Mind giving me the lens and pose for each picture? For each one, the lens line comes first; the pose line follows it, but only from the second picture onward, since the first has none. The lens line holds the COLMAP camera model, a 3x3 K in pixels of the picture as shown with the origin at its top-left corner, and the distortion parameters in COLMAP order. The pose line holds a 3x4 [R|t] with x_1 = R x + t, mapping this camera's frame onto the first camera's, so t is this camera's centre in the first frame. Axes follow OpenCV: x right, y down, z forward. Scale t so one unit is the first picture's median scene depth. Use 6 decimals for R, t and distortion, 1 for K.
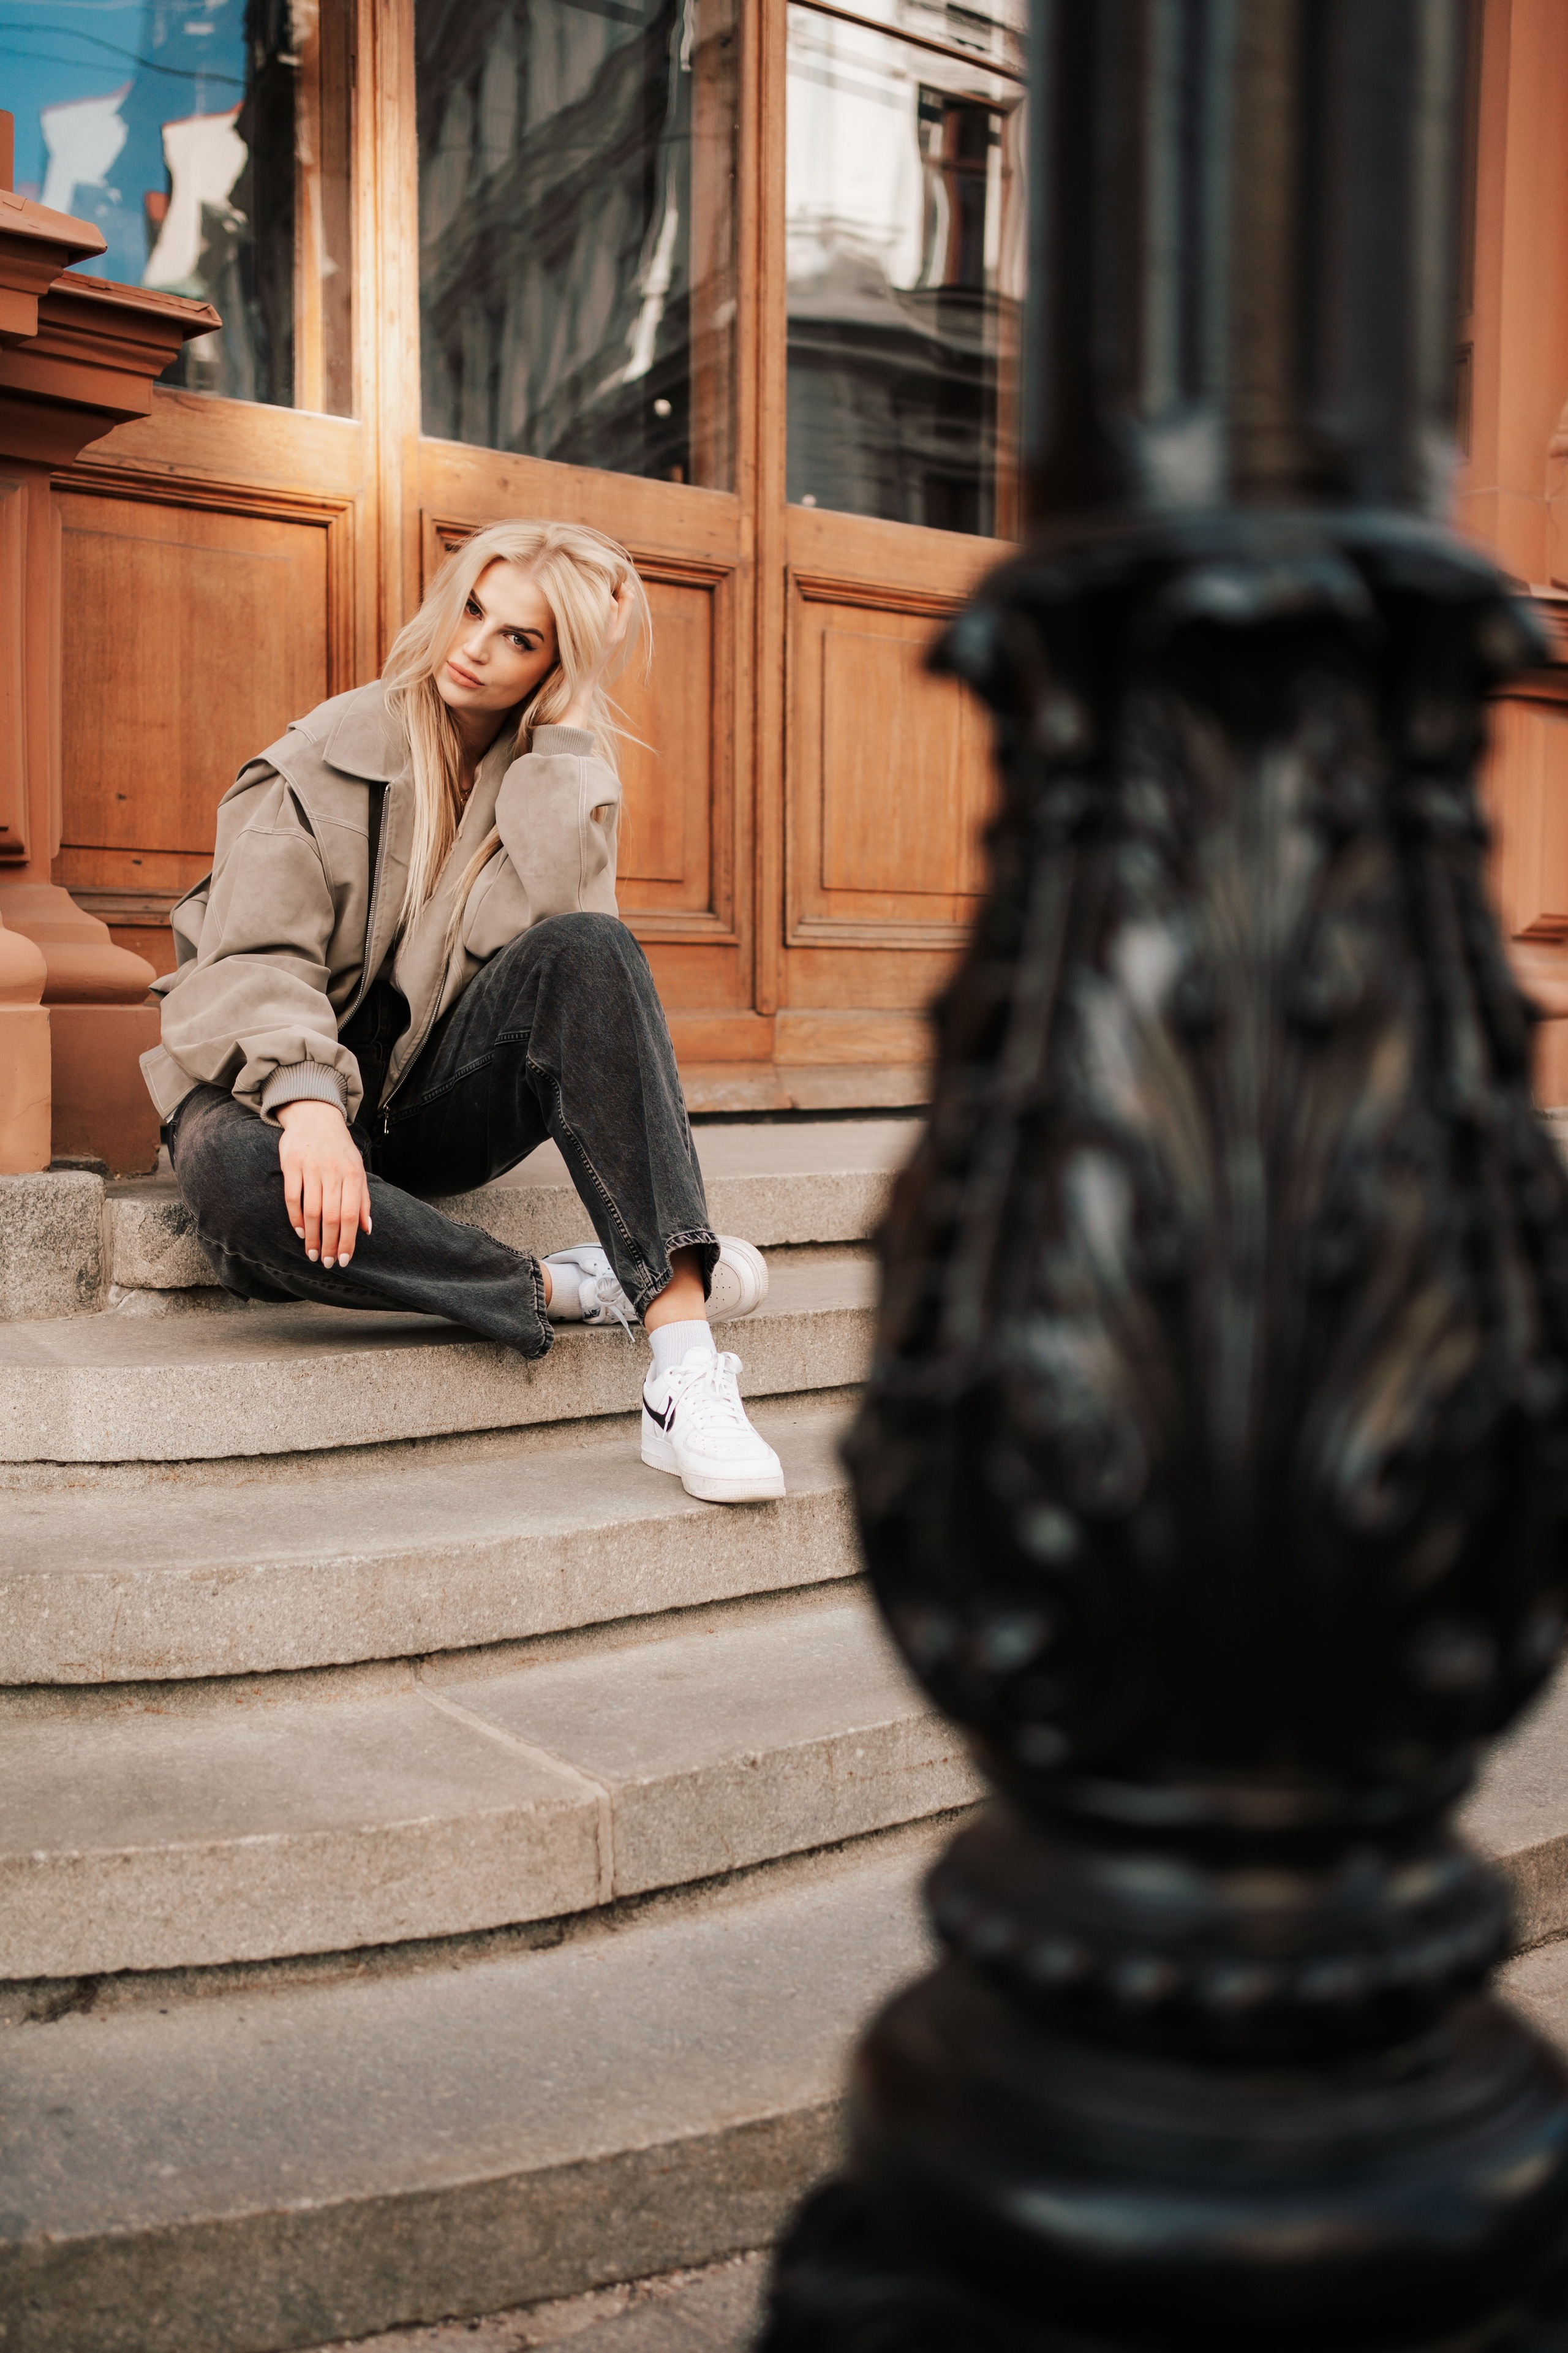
lens RADIAL K [[2457.0, 0, 784.0], [0, 2457.0, 1176.5], [0, 0, 1]] dist [-0.010416, 0.005041]
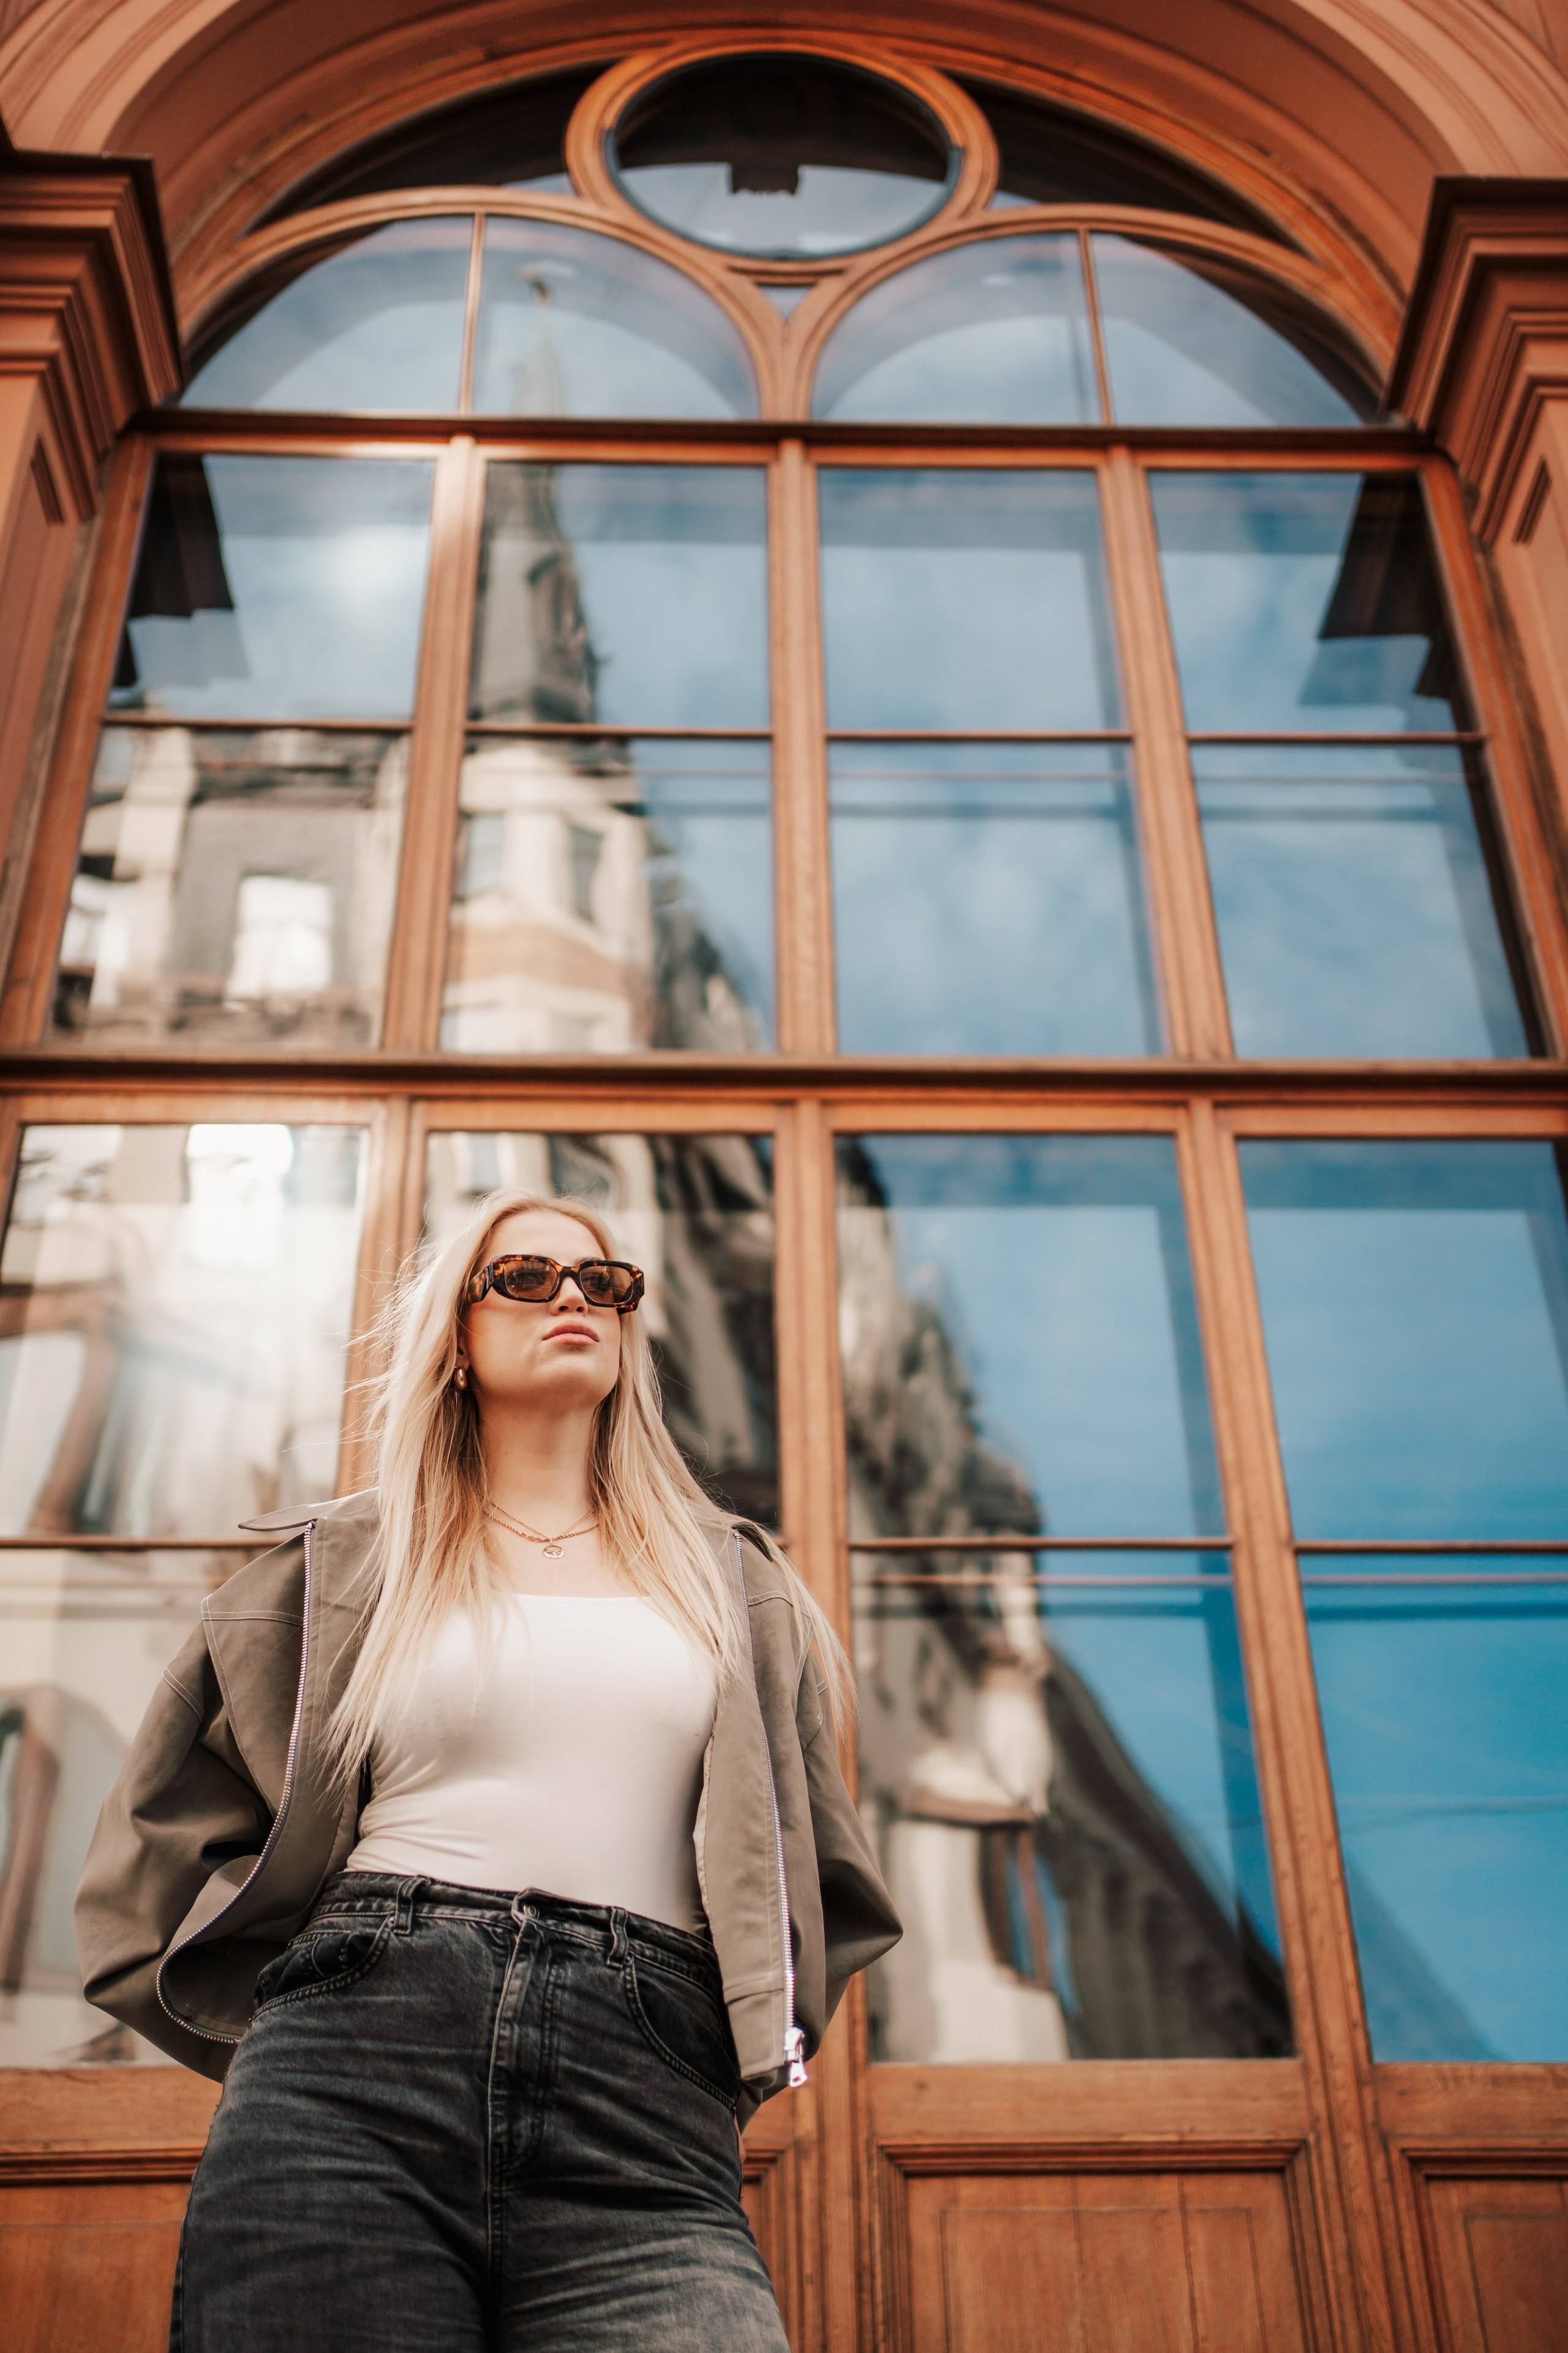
lens RADIAL K [[2457.0, 0, 784.0], [0, 2457.0, 1176.5], [0, 0, 1]] dist [-0.010416, 0.005041]
pose [[0.788452, -0.366510, -0.493978, 0.607544], [-0.017487, 0.789409, -0.613618, 0.006504], [0.614848, 0.492446, 0.616002, 0.366380]]
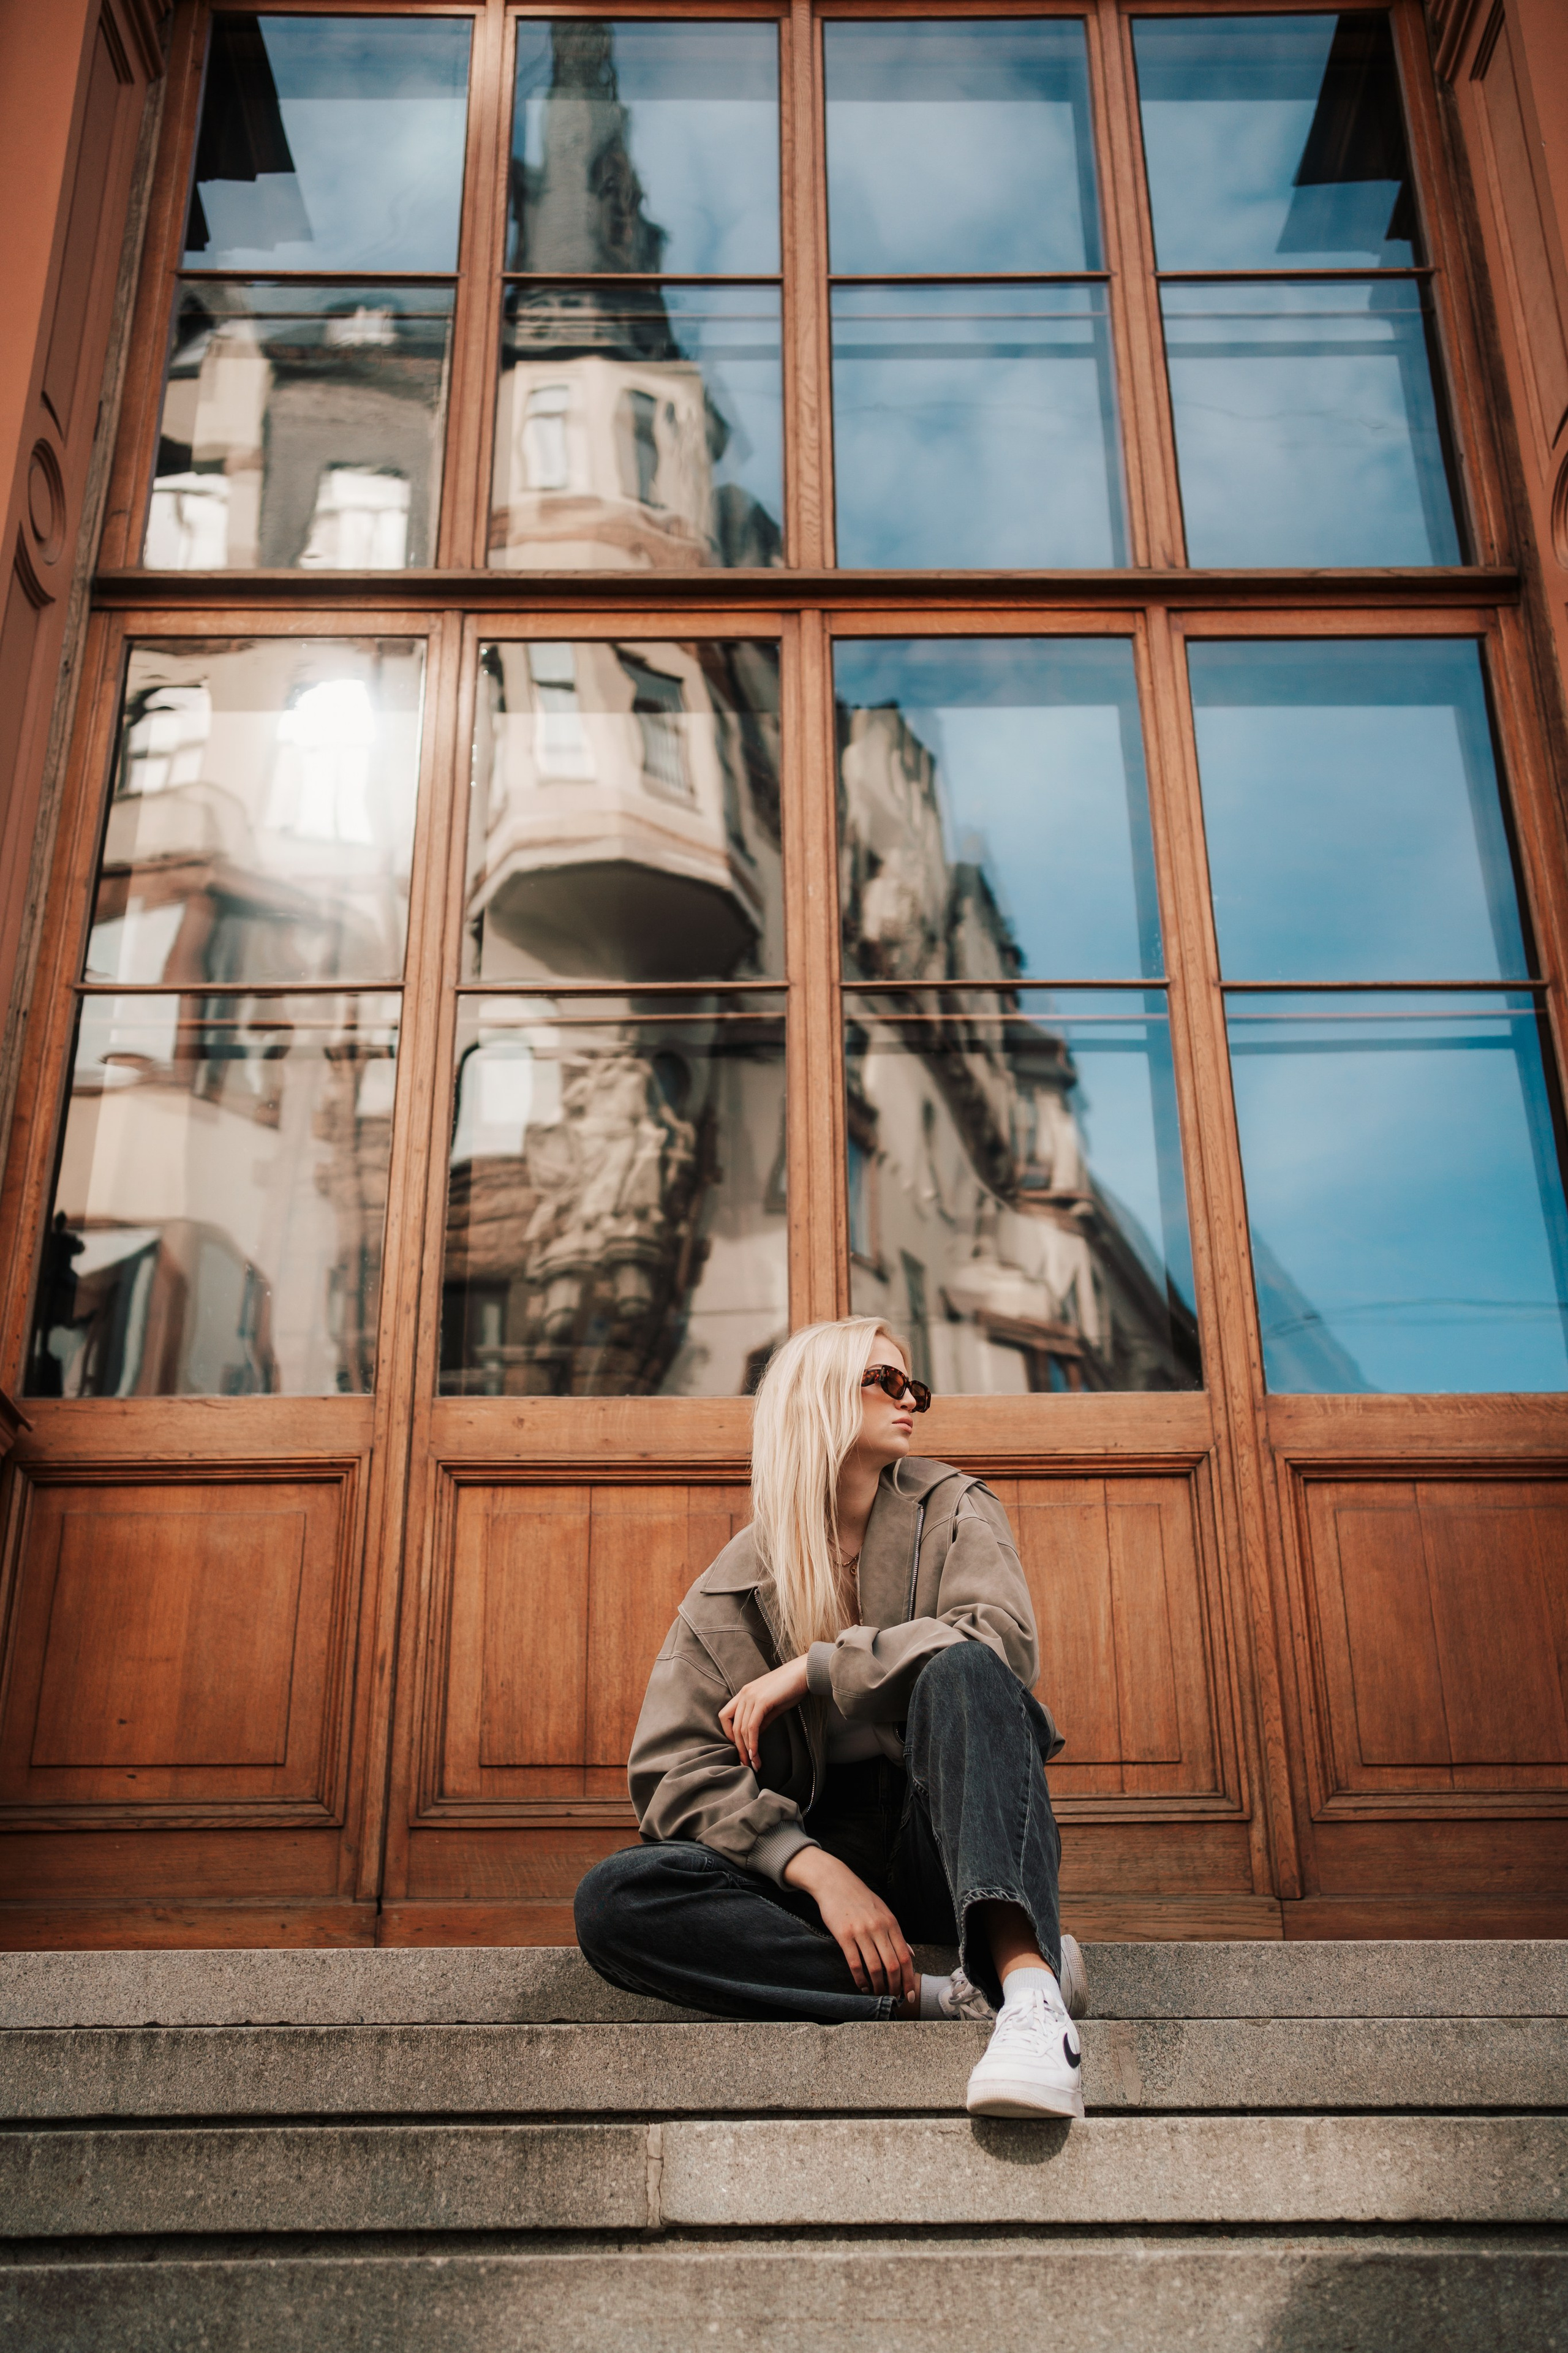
lens RADIAL K [[2404.9, 0, 812.6], [0, 2404.9, 1171.8], [0, 0, 1]] dist [0.000919, 0.041596]
pose [[0.771663, -0.289973, -0.566085, 0.706698], [-0.025997, 0.874903, -0.483600, 0.163293], [0.635500, 0.387893, 0.667591, 0.322132]]
